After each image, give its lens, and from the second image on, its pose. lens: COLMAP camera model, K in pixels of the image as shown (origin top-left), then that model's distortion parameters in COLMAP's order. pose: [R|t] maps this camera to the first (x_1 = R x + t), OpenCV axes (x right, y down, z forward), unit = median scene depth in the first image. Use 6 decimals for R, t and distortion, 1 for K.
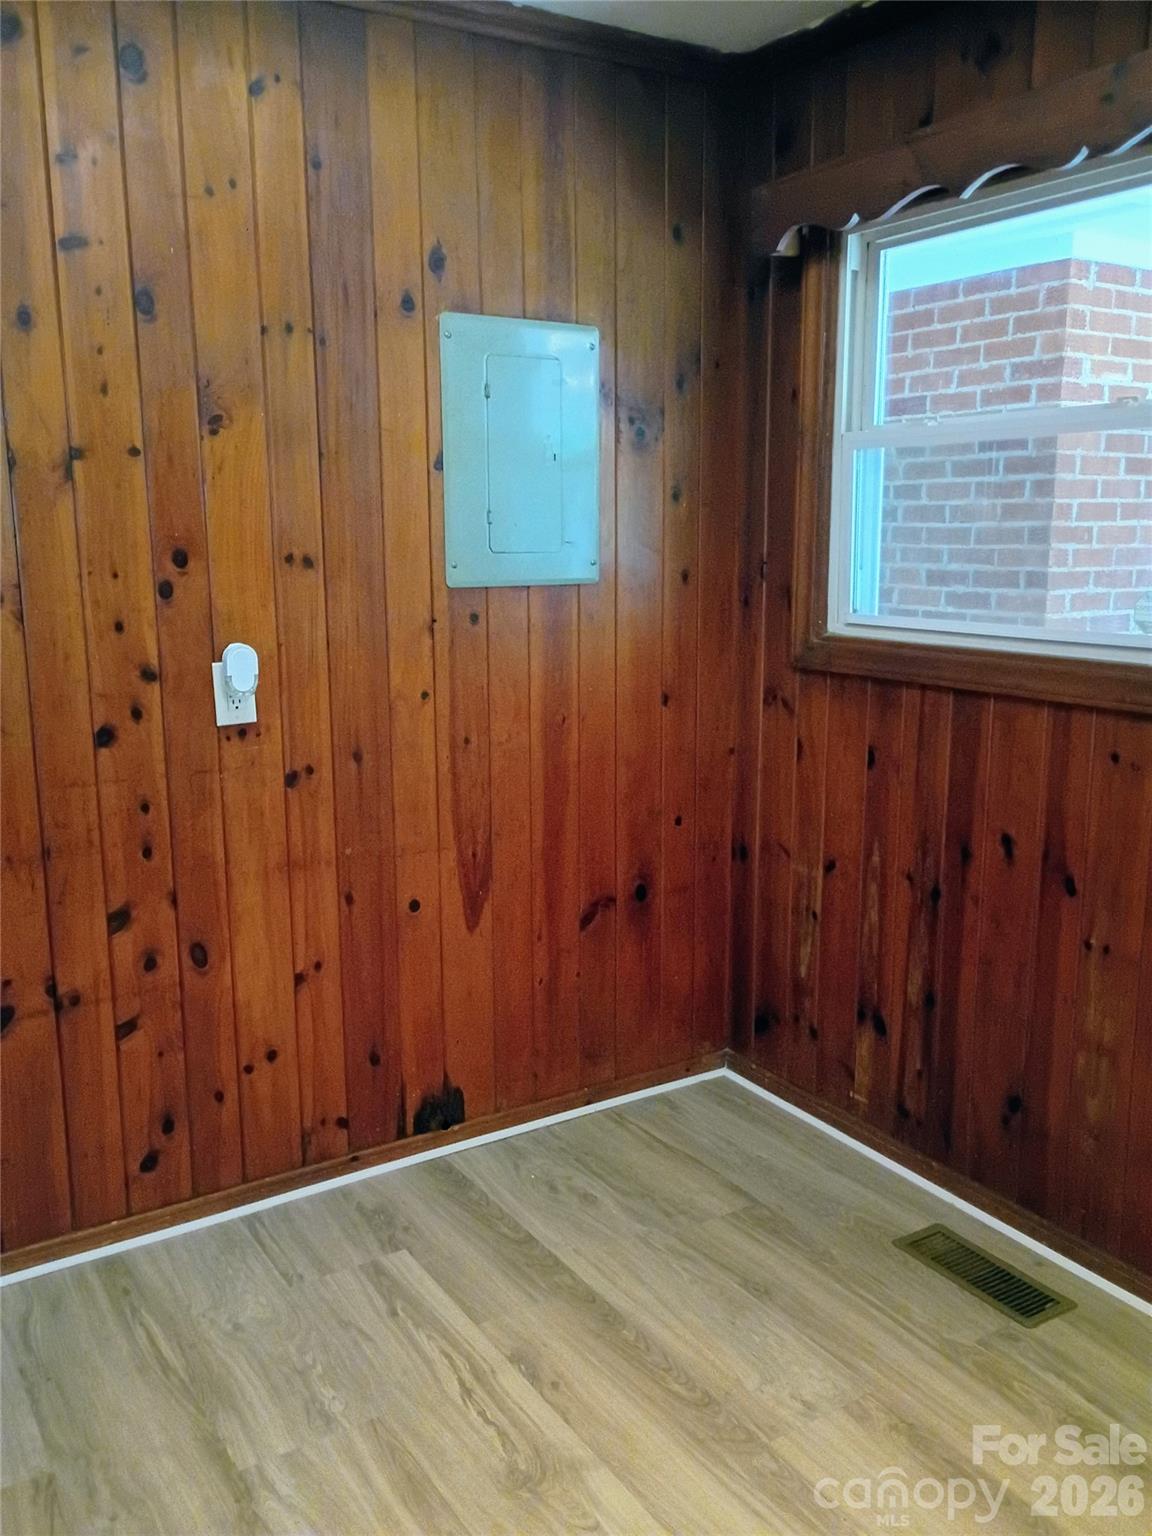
lens RADIAL K [[1306.8, 0, 592.0], [0, 1306.8, 777.6], [0, 0, 1]] dist [0.042439, -0.033745]
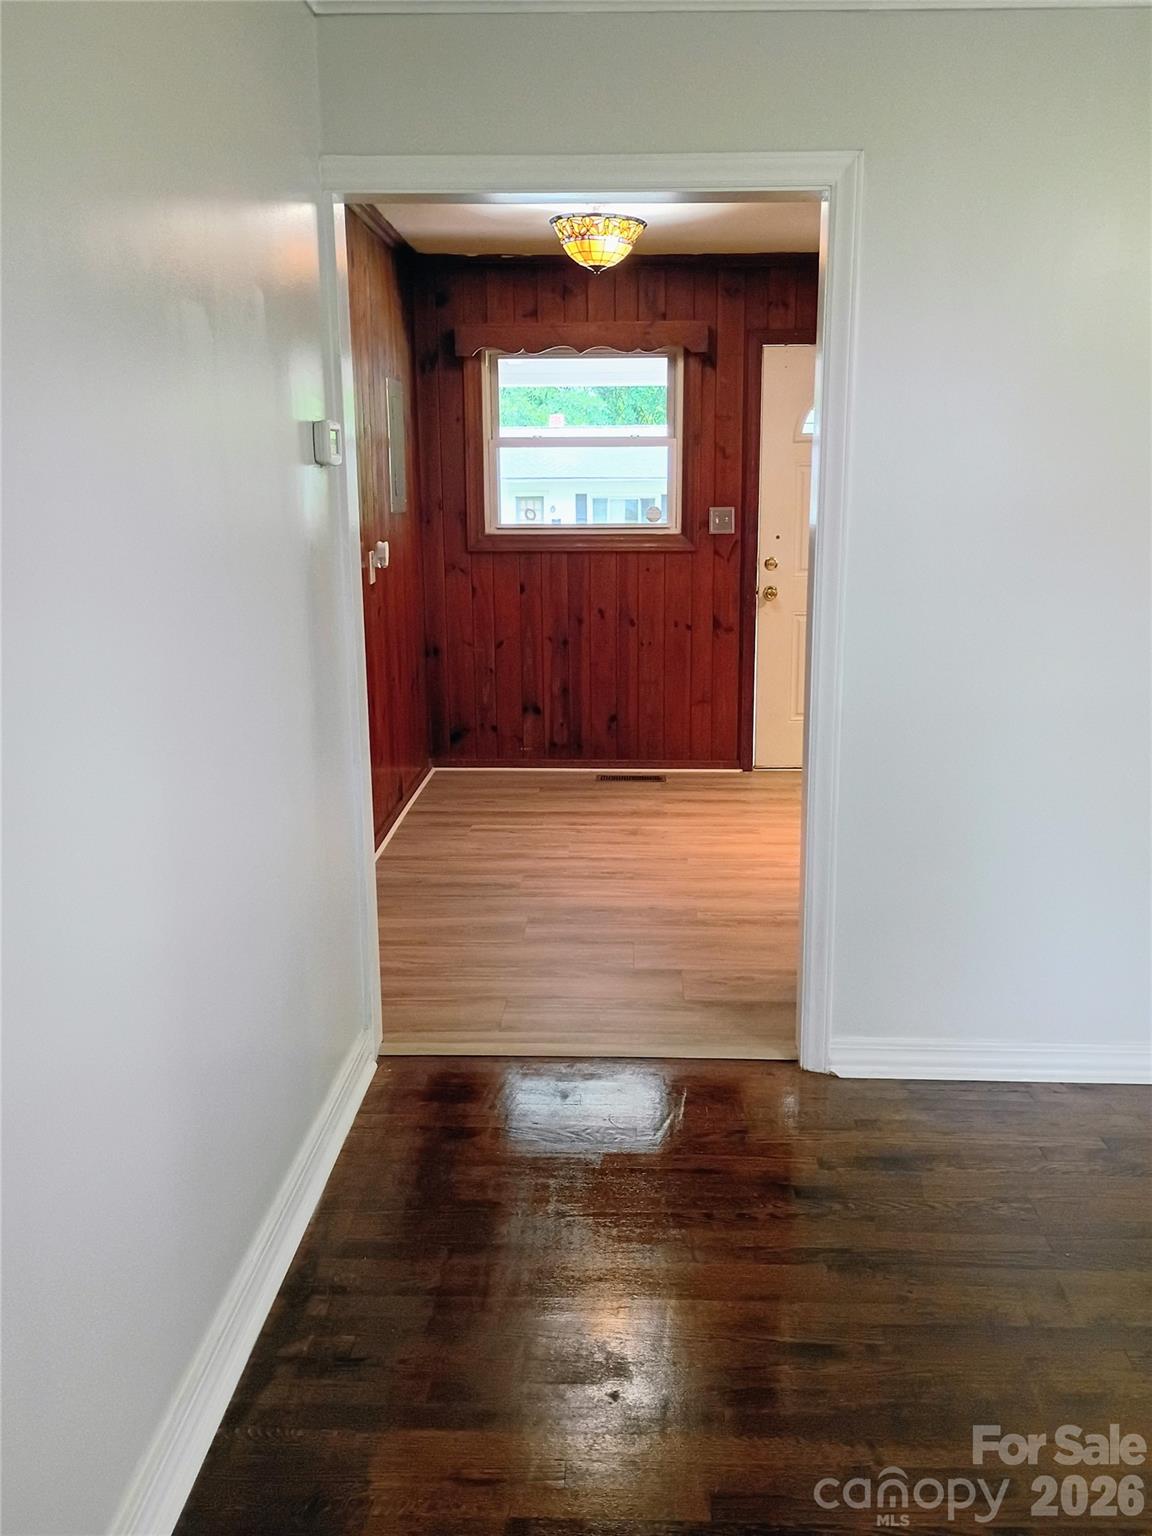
lens RADIAL K [[1306.8, 0, 600.3], [0, 1306.8, 747.1], [0, 0, 1]] dist [0.042439, -0.033745]
pose [[0.559137, -0.164164, 0.812660, -1.665628], [0.159353, 0.983204, 0.088975, 0.077846], [-0.813617, 0.079751, 0.575906, -0.379974]]
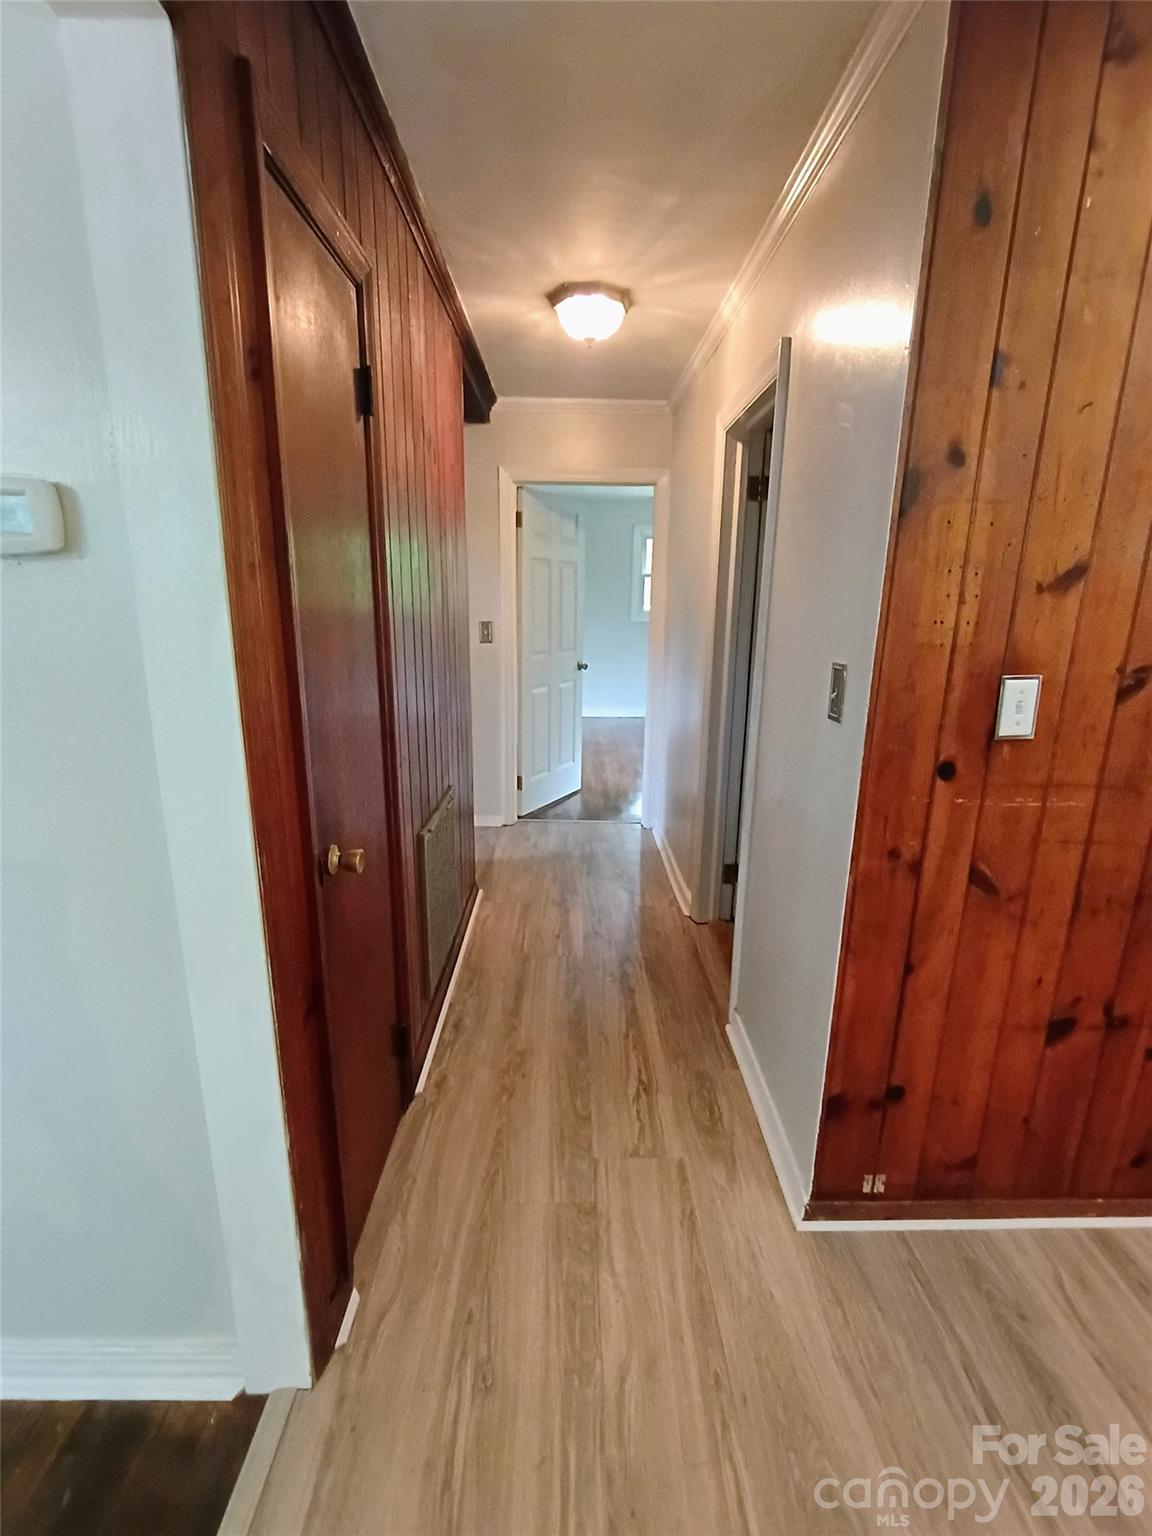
lens RADIAL K [[700.4, 0, 576.7], [0, 700.4, 775.9], [0, 0, 1]] dist [-0.004279, -0.000353]
pose [[0.847489, 0.141996, -0.511468, -0.482746], [-0.111427, 0.989677, 0.090127, -0.042444], [0.518986, -0.019390, 0.854563, 0.221743]]
